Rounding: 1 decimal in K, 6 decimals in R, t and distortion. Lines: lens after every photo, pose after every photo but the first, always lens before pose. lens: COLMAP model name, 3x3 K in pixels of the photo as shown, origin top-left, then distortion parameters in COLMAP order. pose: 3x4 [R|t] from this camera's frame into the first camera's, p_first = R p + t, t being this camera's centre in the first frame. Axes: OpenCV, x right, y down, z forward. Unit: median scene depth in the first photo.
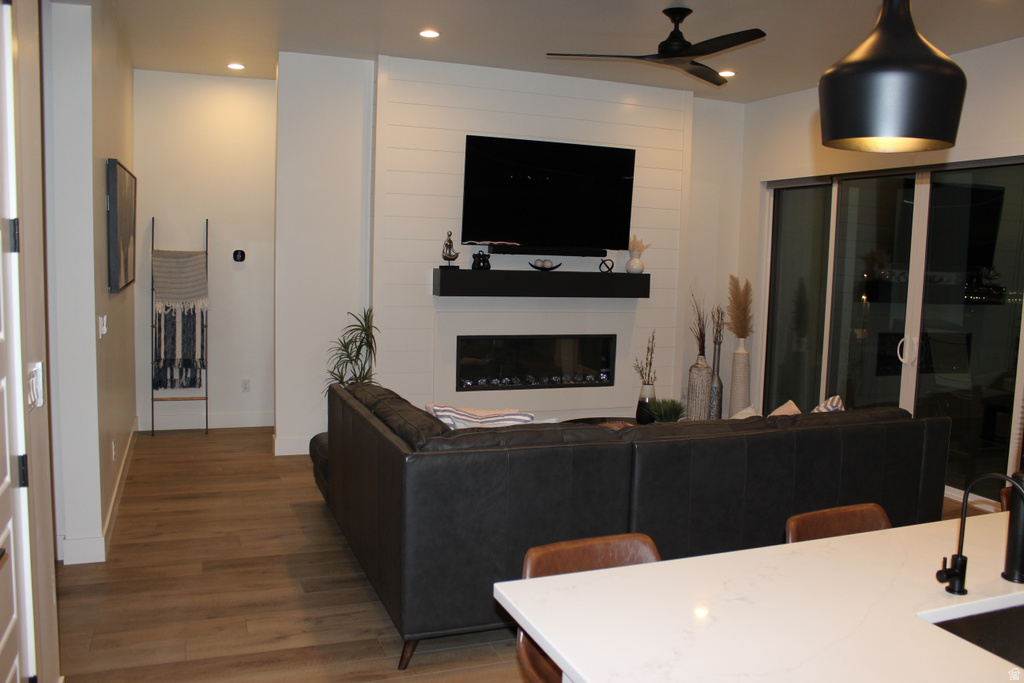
lens RADIAL K [[851.6, 0, 527.6], [0, 851.6, 341.7], [0, 0, 1]] dist [-0.169429, 0.152346]
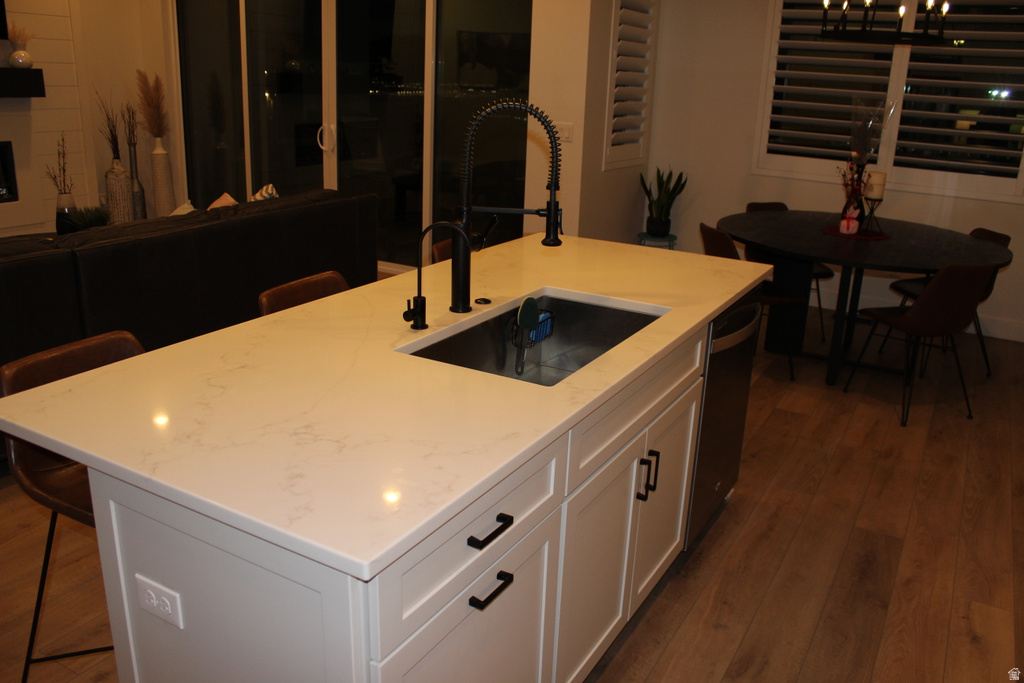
lens RADIAL K [[851.6, 0, 527.6], [0, 851.6, 341.7], [0, 0, 1]] dist [-0.169429, 0.152346]
pose [[0.776127, -0.190460, 0.601125, -0.027491], [0.046143, 0.967893, 0.247090, 0.009784], [-0.628886, -0.164036, 0.759997, -0.008157]]
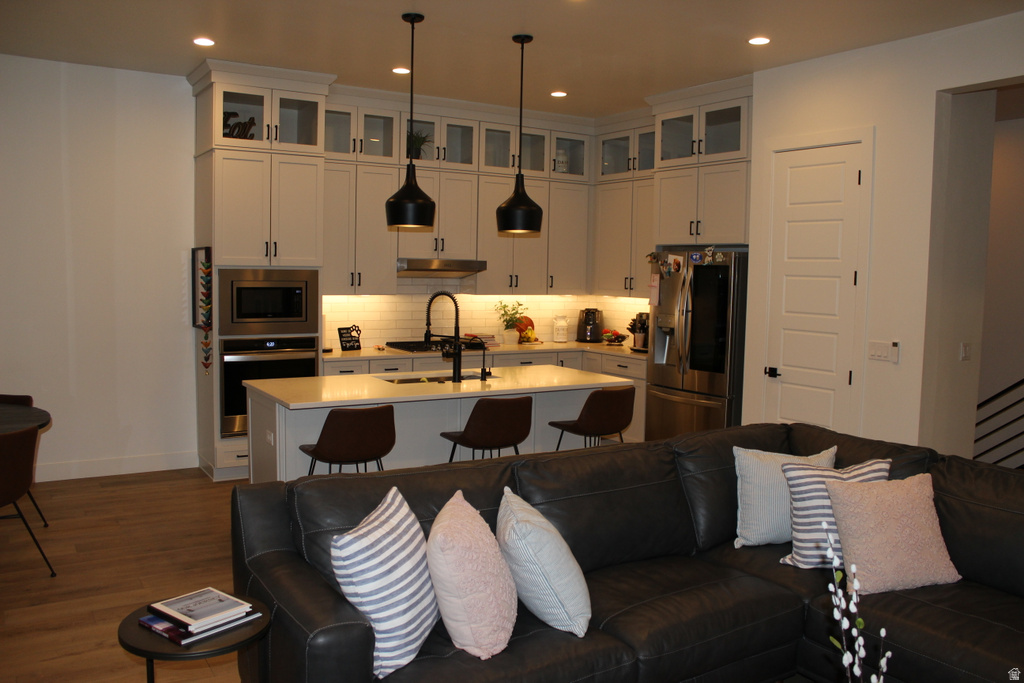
lens RADIAL K [[851.6, 0, 527.6], [0, 851.6, 341.7], [0, 0, 1]] dist [-0.169429, 0.152346]
pose [[-0.981511, -0.032573, -0.188613, 0.289007], [-0.067353, 0.981166, 0.181045, -0.125666], [0.179164, 0.190401, -0.965219, 1.221096]]
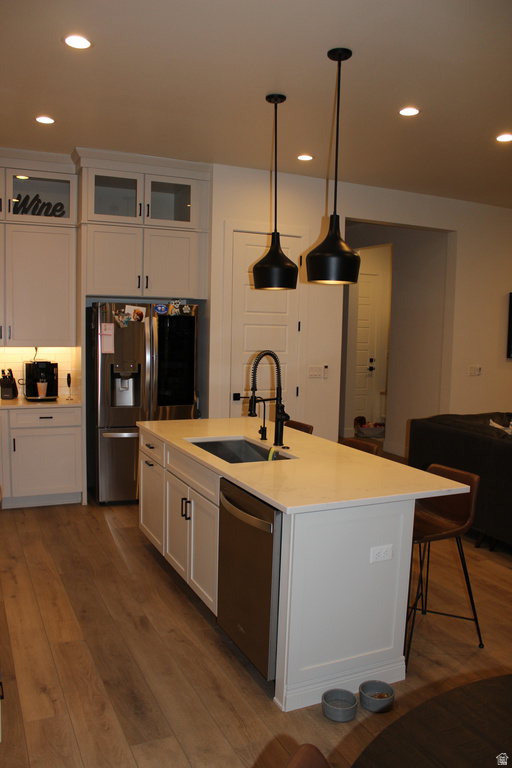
lens RADIAL K [[638.7, 0, 251.3], [0, 638.7, 393.2], [0, 0, 1]] dist [-0.169429, 0.152346]
pose [[0.052582, 0.072567, -0.995976, 0.843244], [-0.126673, 0.989784, 0.065428, -0.000057], [0.990550, 0.122723, 0.061237, 0.243968]]
